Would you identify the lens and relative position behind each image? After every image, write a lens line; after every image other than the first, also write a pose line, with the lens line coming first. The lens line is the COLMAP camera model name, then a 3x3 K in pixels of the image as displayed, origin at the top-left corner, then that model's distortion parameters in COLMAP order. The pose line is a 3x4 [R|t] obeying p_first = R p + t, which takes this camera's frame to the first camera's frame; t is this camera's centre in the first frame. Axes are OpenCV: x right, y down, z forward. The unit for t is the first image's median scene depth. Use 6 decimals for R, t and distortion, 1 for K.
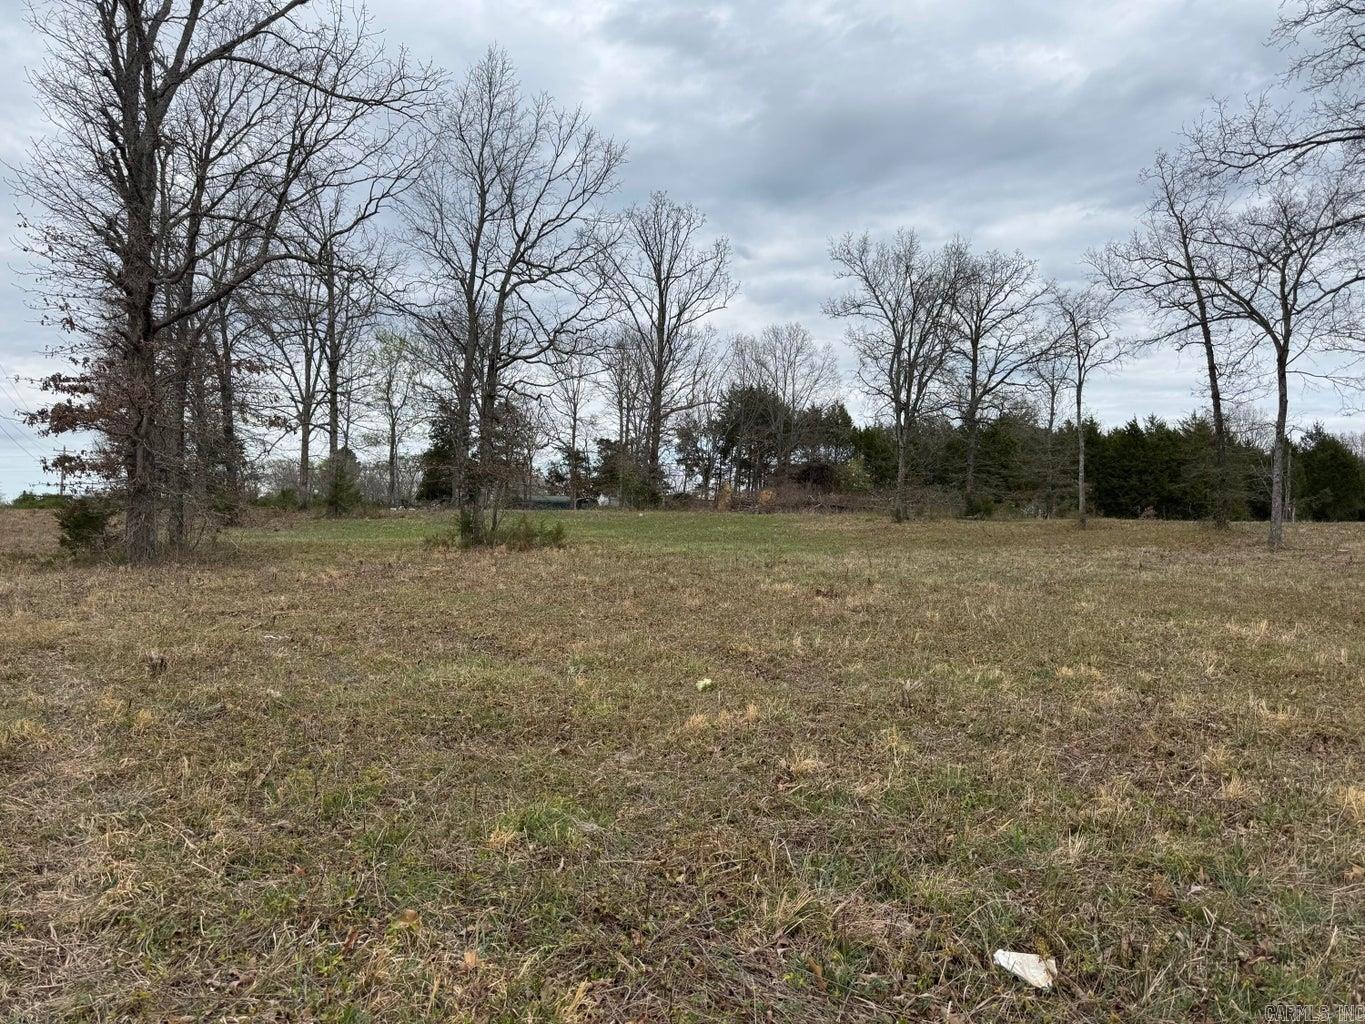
lens RADIAL K [[937.8, 0, 687.4], [0, 937.8, 511.6], [0, 0, 1]] dist [0.062591, -0.088046]
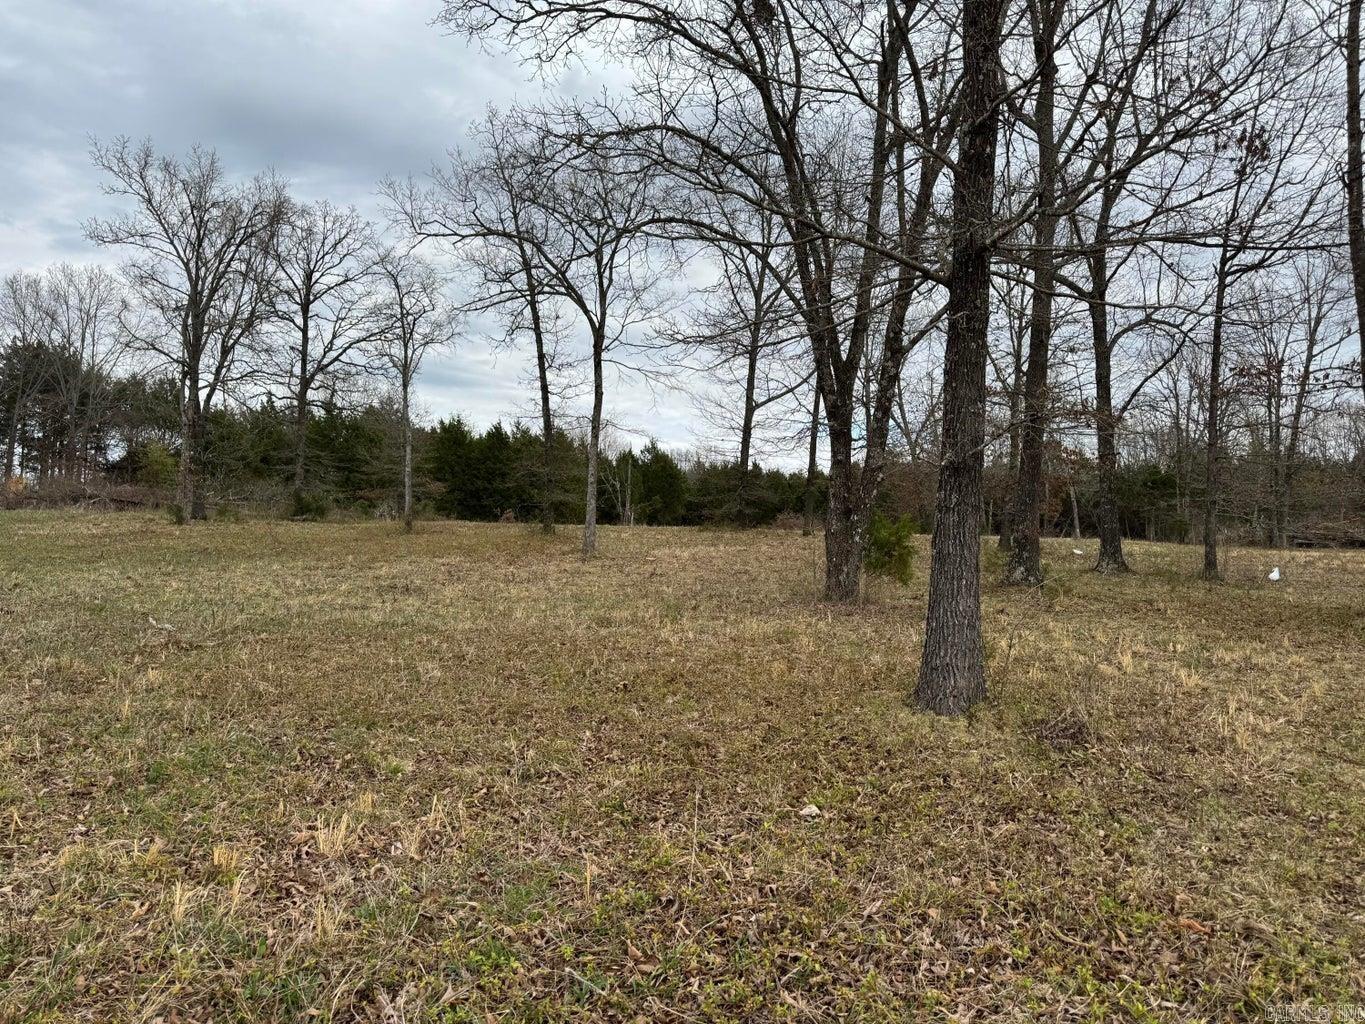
lens RADIAL K [[943.3, 0, 693.6], [0, 943.3, 508.2], [0, 0, 1]] dist [0.028251, -0.043443]
pose [[0.810093, 0.017603, 0.586036, 0.102824], [-0.014999, 0.999844, -0.009299, -0.000068], [-0.586109, -0.001257, 0.810231, 0.127961]]
